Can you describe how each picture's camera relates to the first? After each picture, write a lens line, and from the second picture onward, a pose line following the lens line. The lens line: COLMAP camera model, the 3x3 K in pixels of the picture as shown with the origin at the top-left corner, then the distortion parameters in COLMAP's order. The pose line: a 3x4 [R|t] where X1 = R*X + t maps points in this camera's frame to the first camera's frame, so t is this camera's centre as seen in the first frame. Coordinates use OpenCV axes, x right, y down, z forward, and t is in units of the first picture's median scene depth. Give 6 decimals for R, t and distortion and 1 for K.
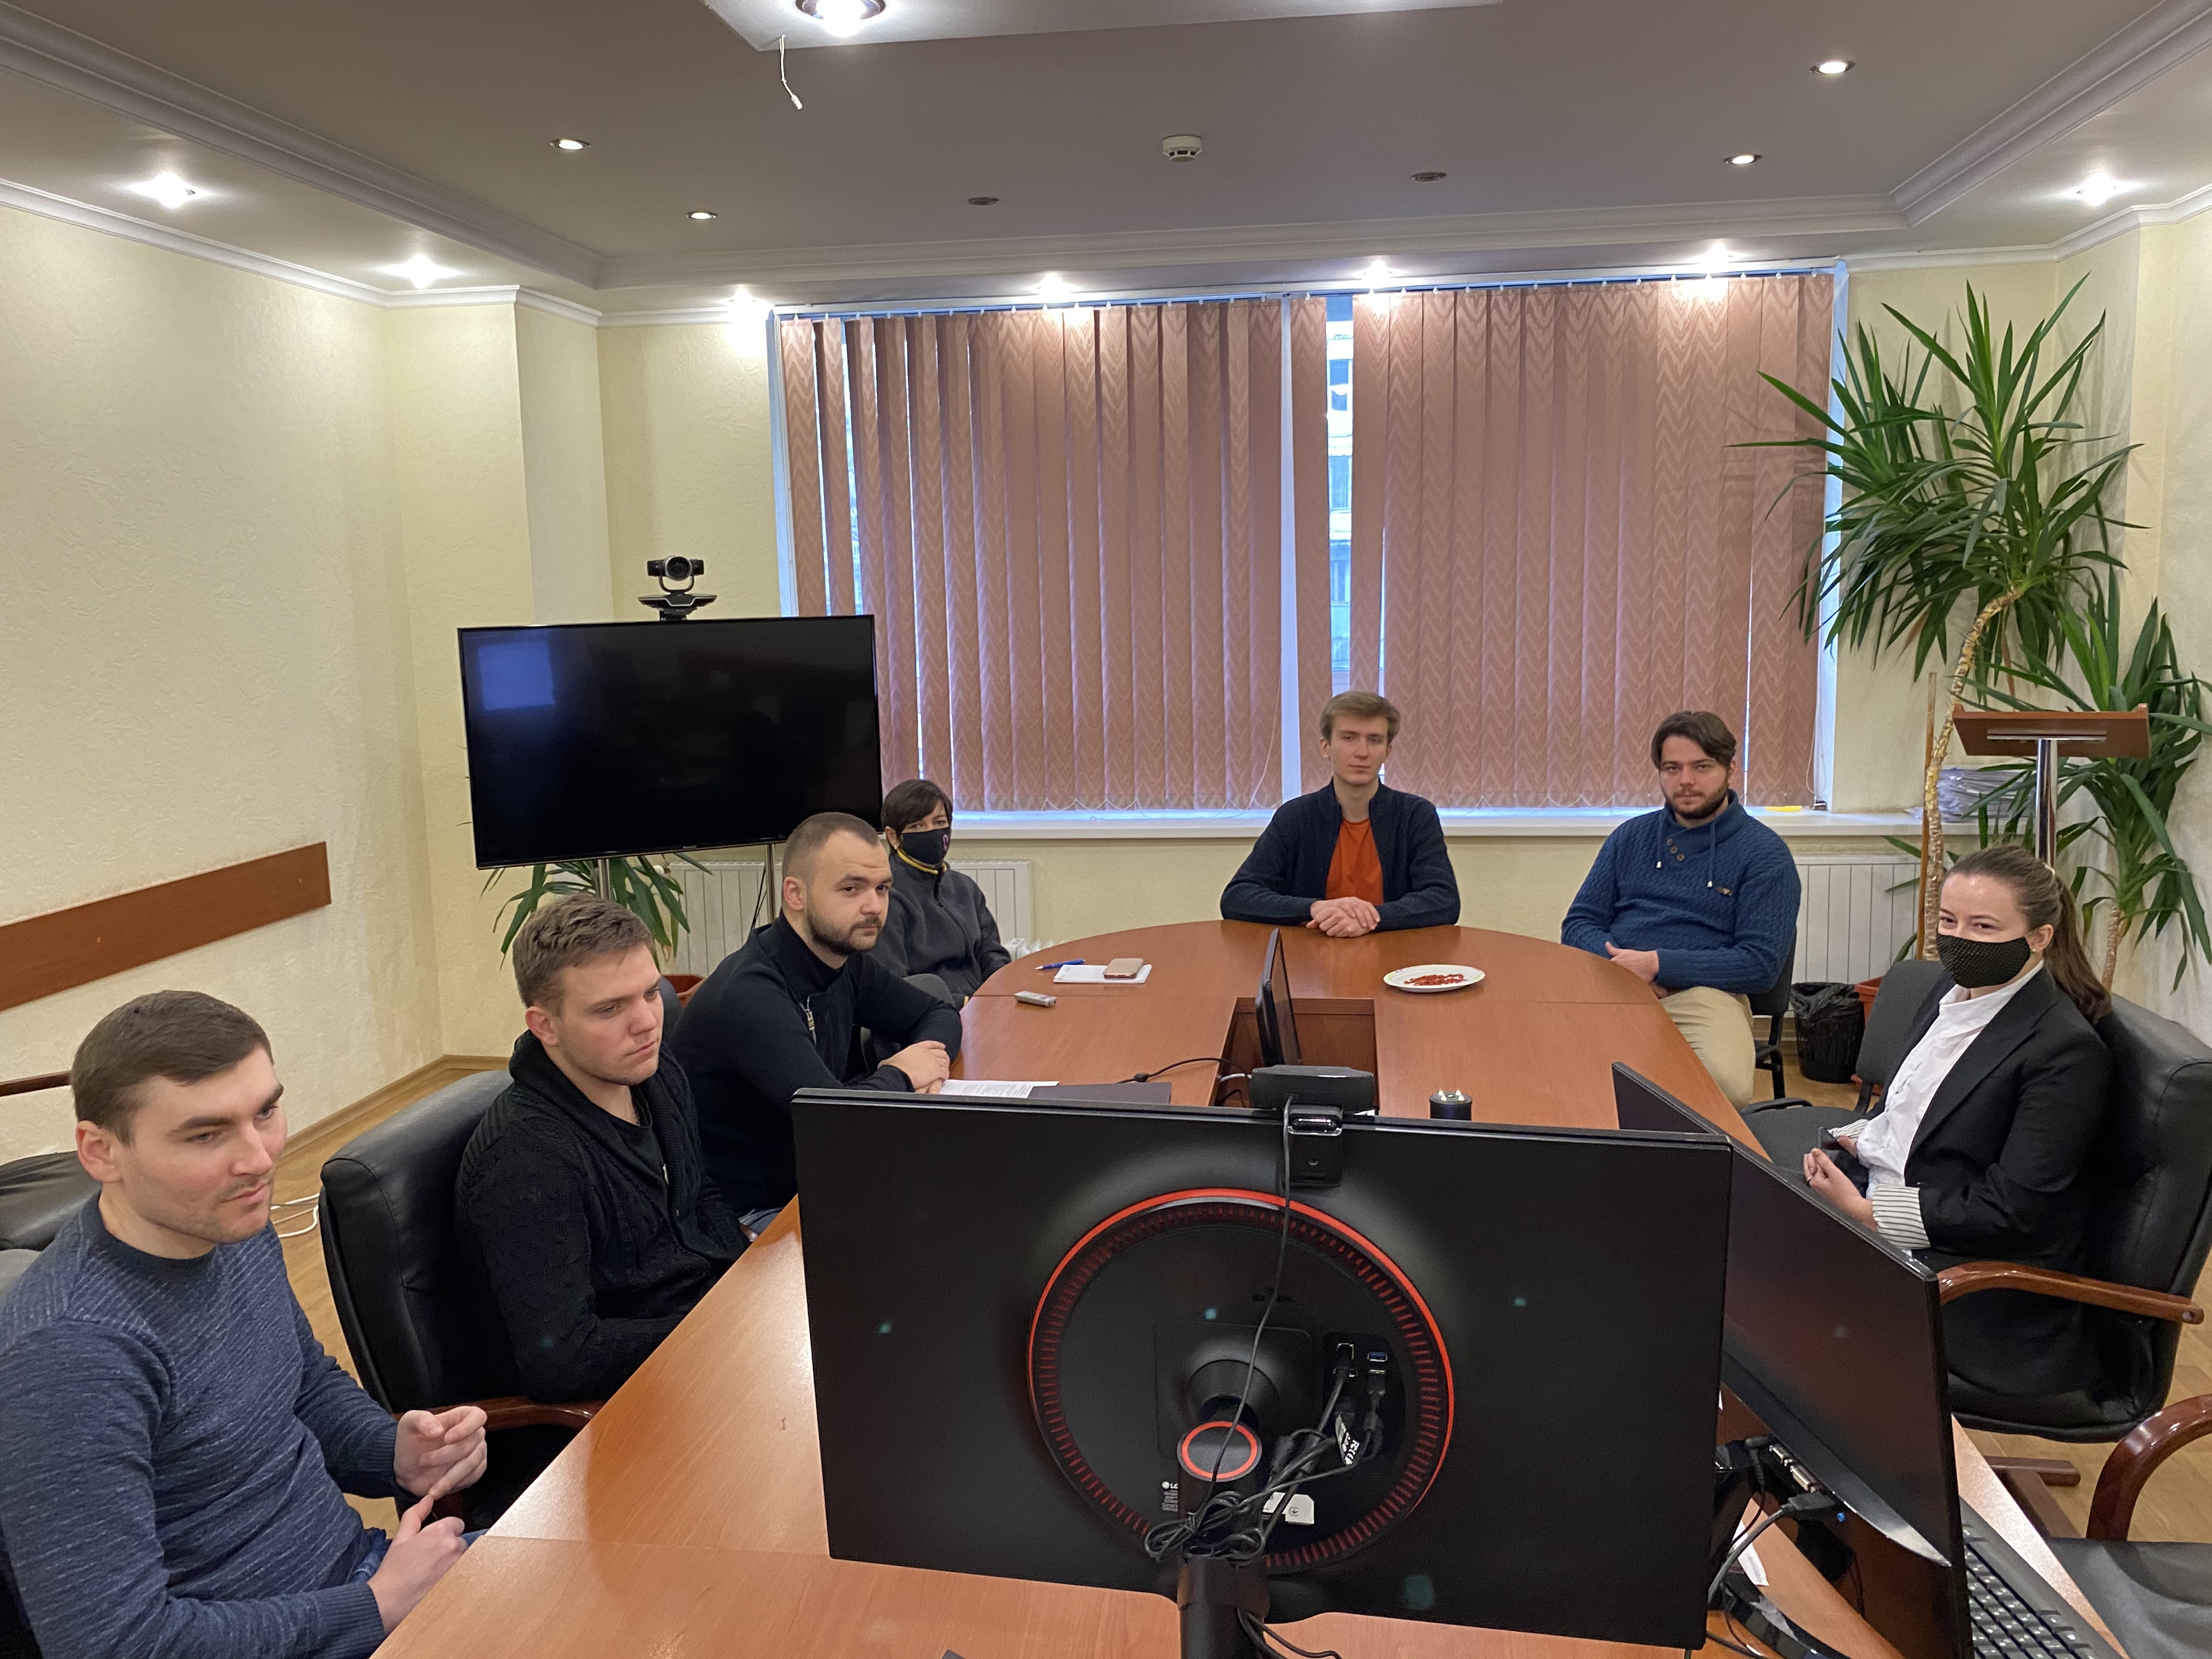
lens RADIAL K [[1576.6, 0, 1106.0], [0, 1576.6, 829.5], [0, 0, 1]] dist [-0.000738, -0.038282]
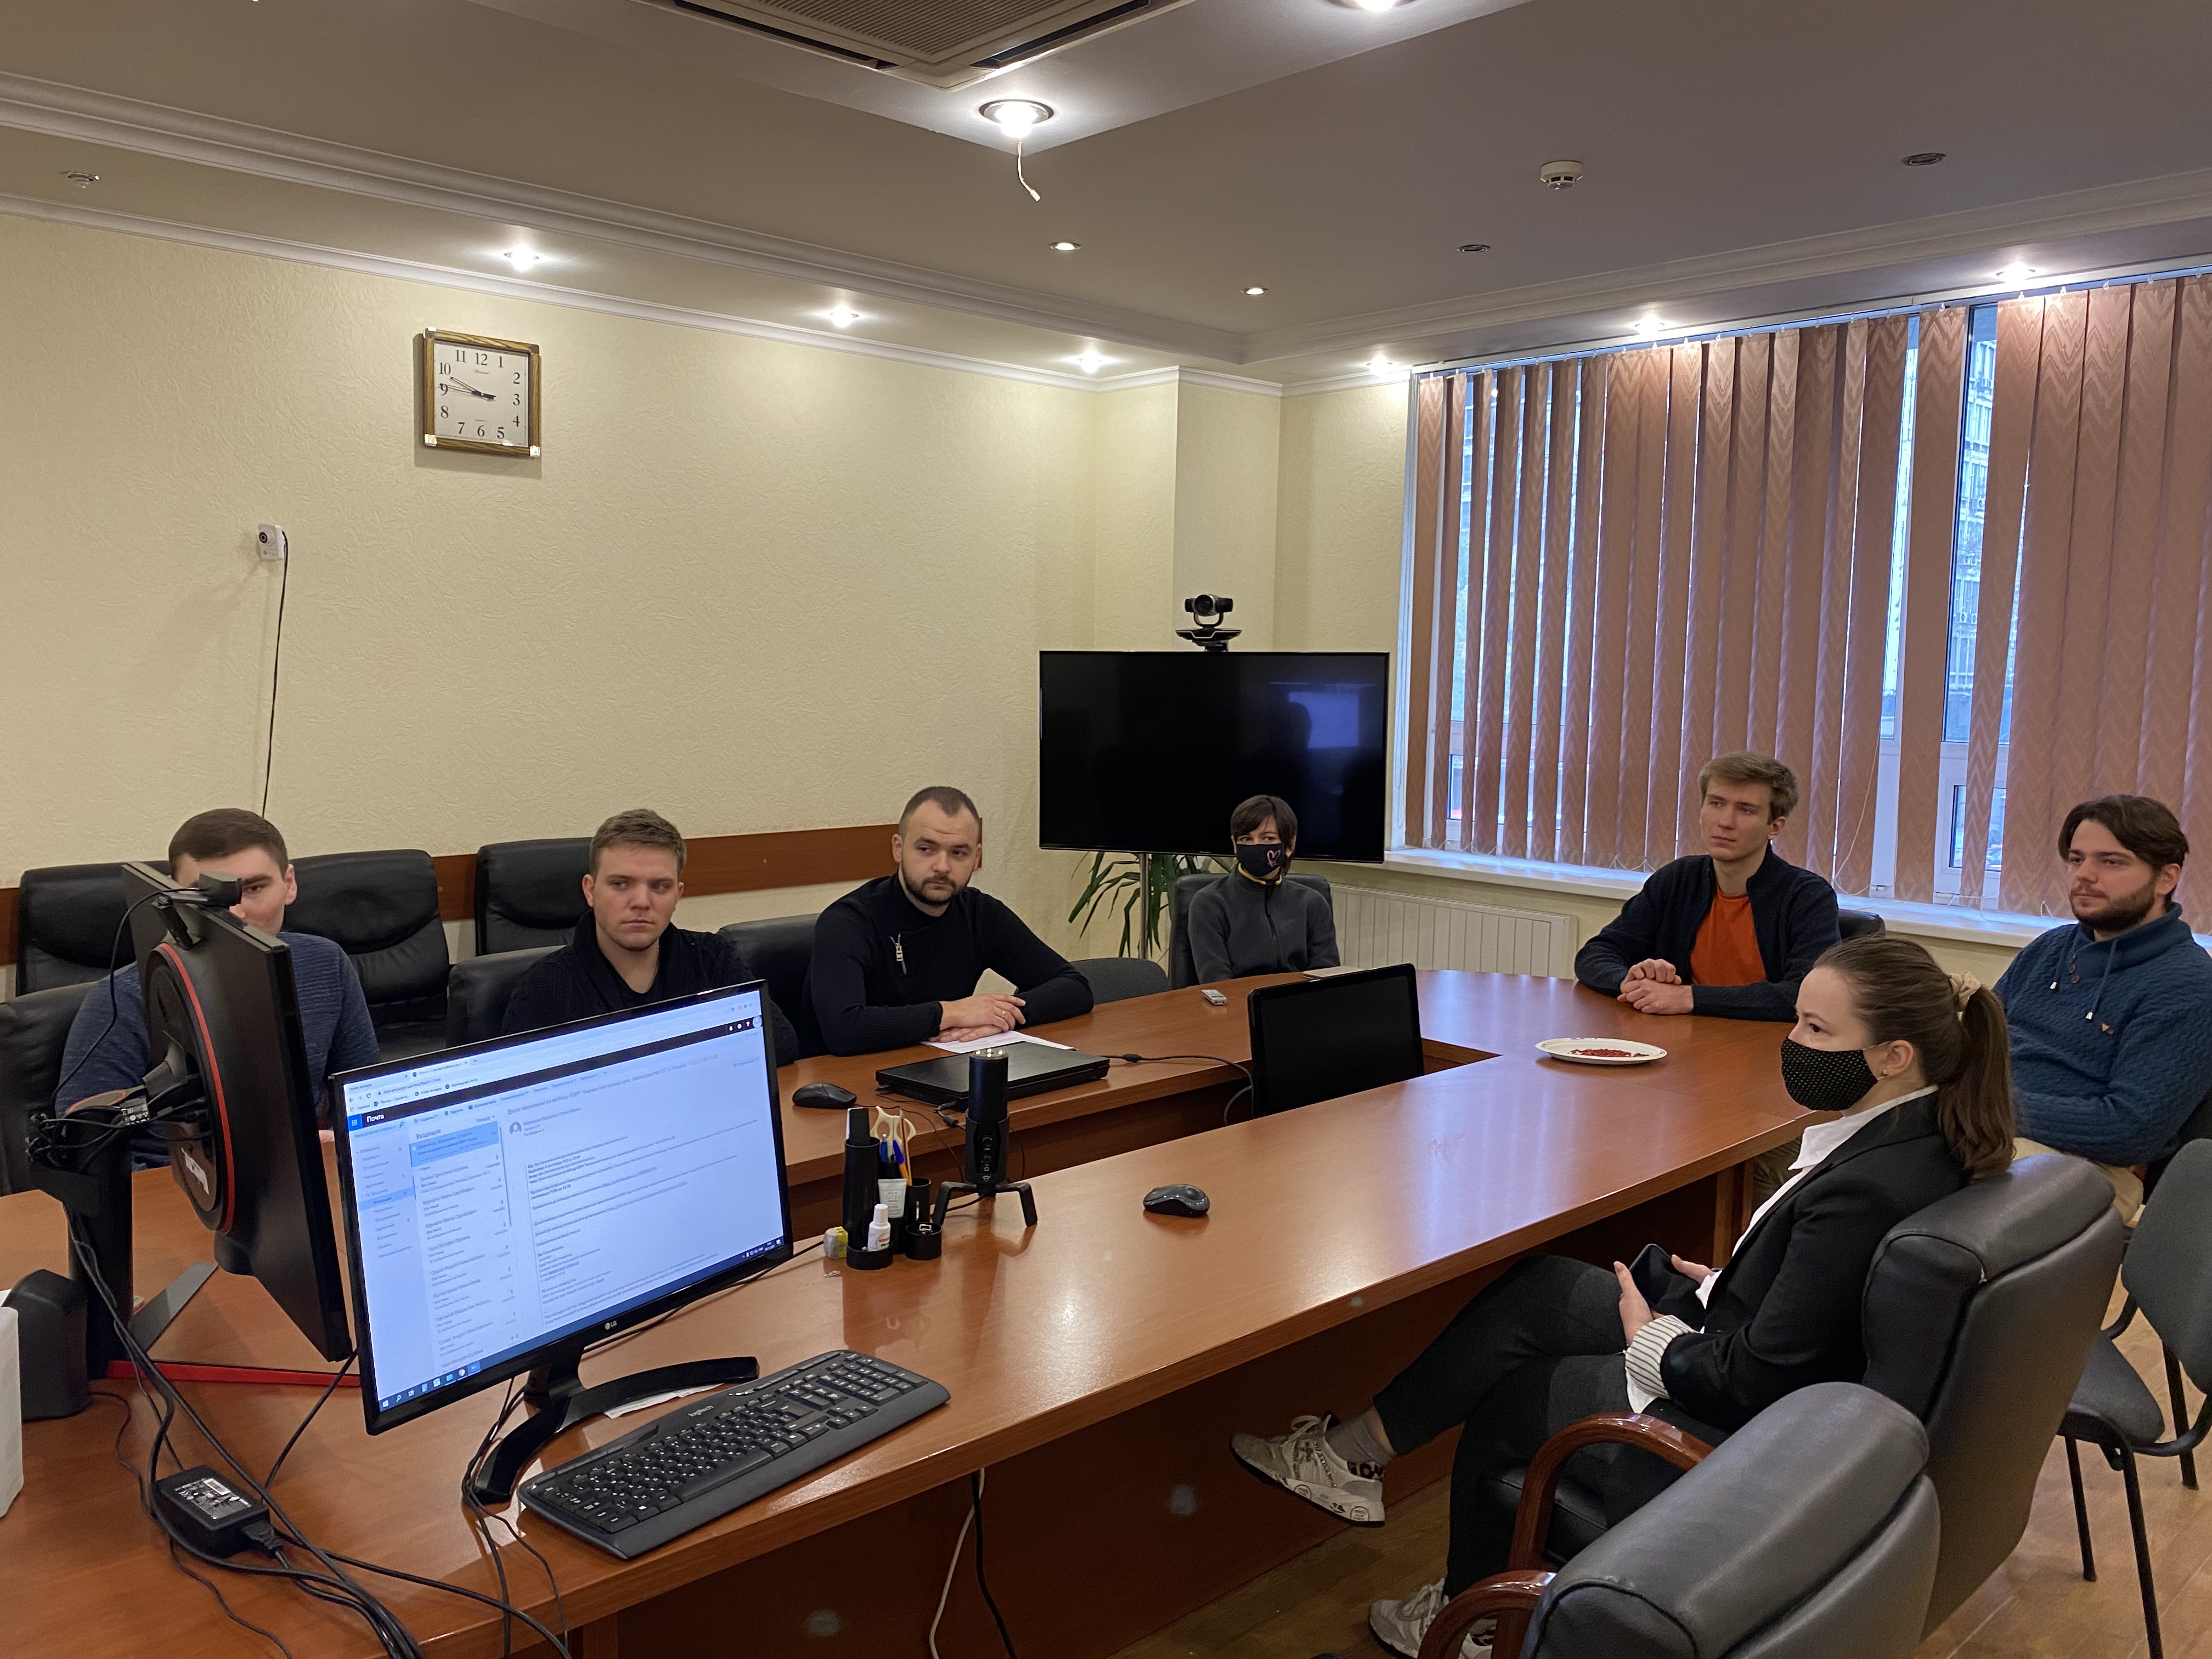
lens RADIAL K [[1576.6, 0, 1106.0], [0, 1576.6, 829.5], [0, 0, 1]] dist [-0.000738, -0.038282]
pose [[0.785279, 0.097496, -0.611417, 0.324444], [-0.123850, 0.992301, -0.000837, 0.003115], [0.606628, 0.076381, 0.791308, 0.065055]]
